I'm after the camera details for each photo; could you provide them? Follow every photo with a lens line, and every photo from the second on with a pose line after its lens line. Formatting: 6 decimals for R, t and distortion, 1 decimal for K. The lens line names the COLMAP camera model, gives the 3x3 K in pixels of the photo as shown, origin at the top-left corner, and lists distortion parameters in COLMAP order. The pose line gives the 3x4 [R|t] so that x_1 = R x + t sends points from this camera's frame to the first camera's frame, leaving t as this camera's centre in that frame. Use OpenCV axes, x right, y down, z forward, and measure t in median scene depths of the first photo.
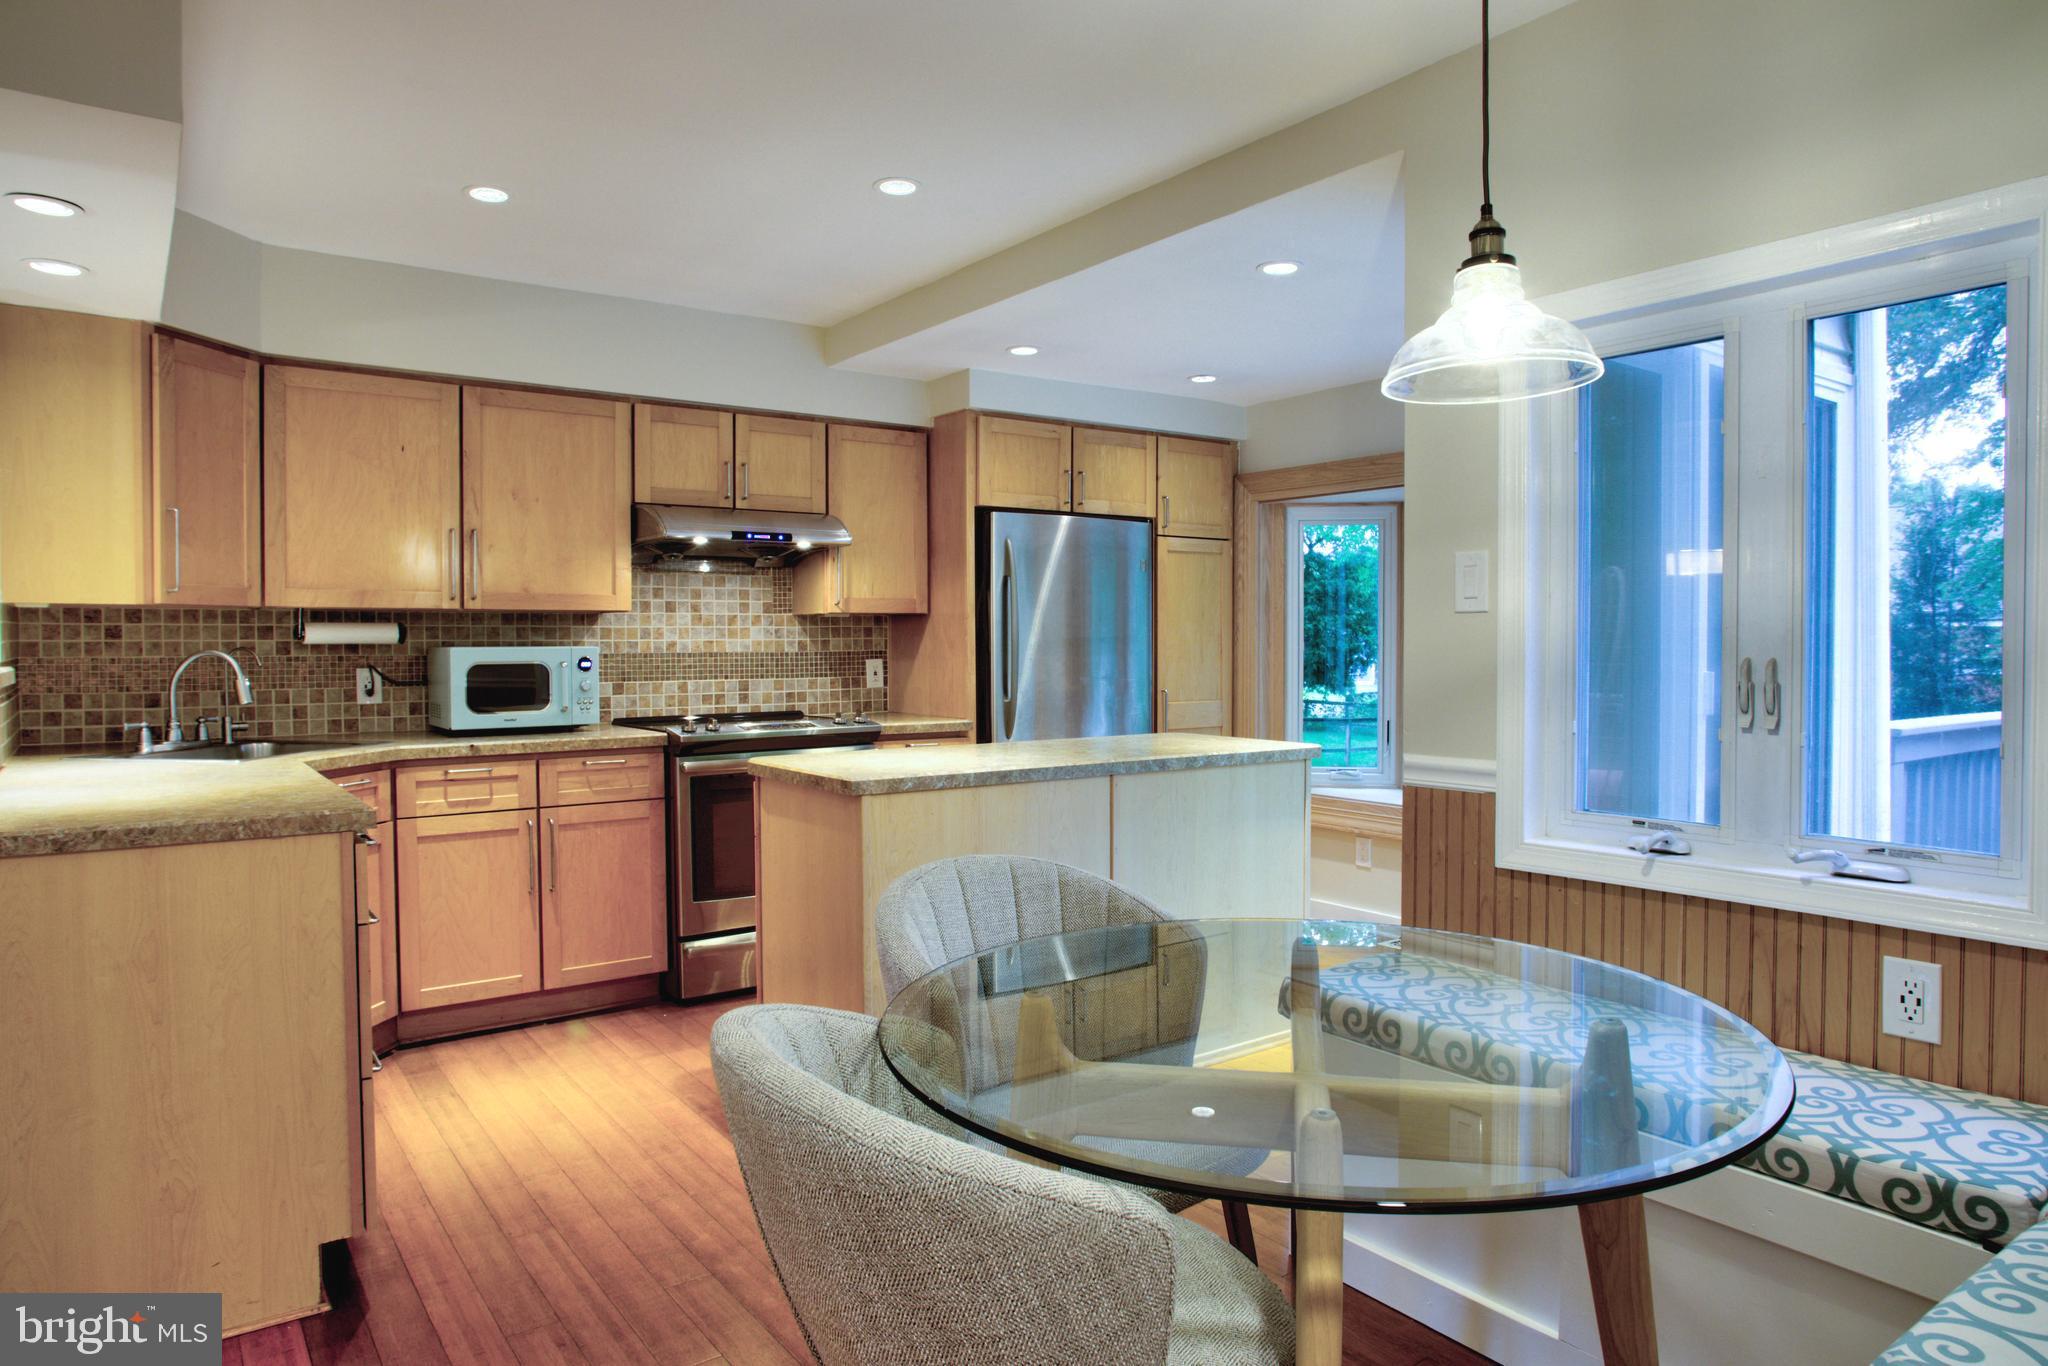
lens RADIAL K [[1295.8, 0, 1025.7], [0, 1295.8, 671.9], [0, 0, 1]] dist [-0.031875, 0.016021]
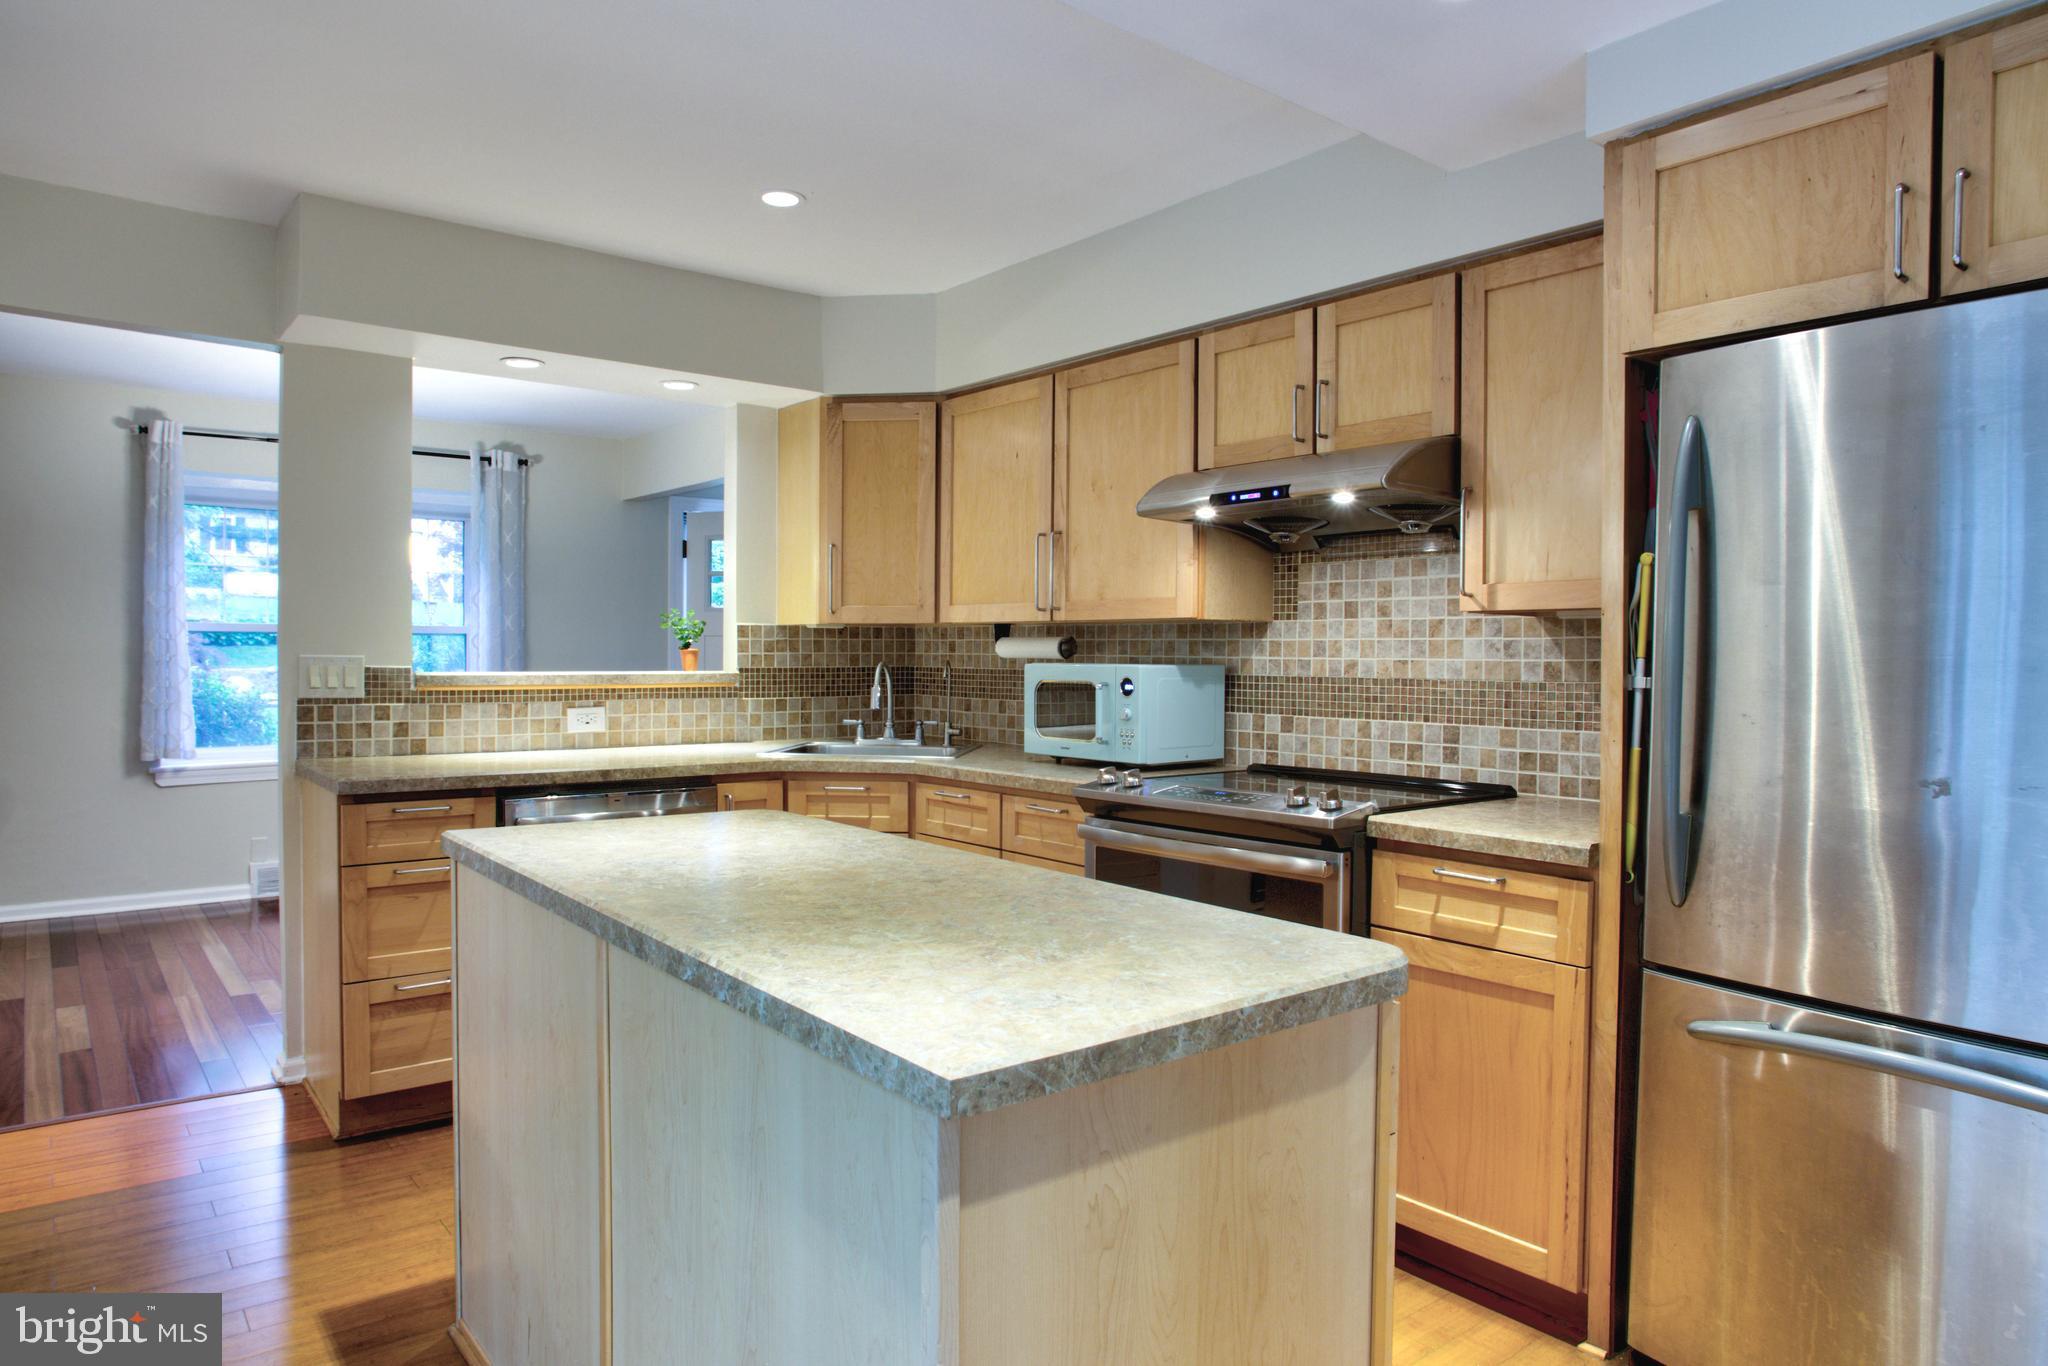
lens RADIAL K [[1295.8, 0, 1020.1], [0, 1295.8, 683.0], [0, 0, 1]] dist [-0.031875, 0.016021]
pose [[0.030823, 0.024943, -0.999214, 0.404332], [-0.033426, 0.999155, 0.023910, -0.022471], [0.998966, 0.032662, 0.031630, 0.812638]]
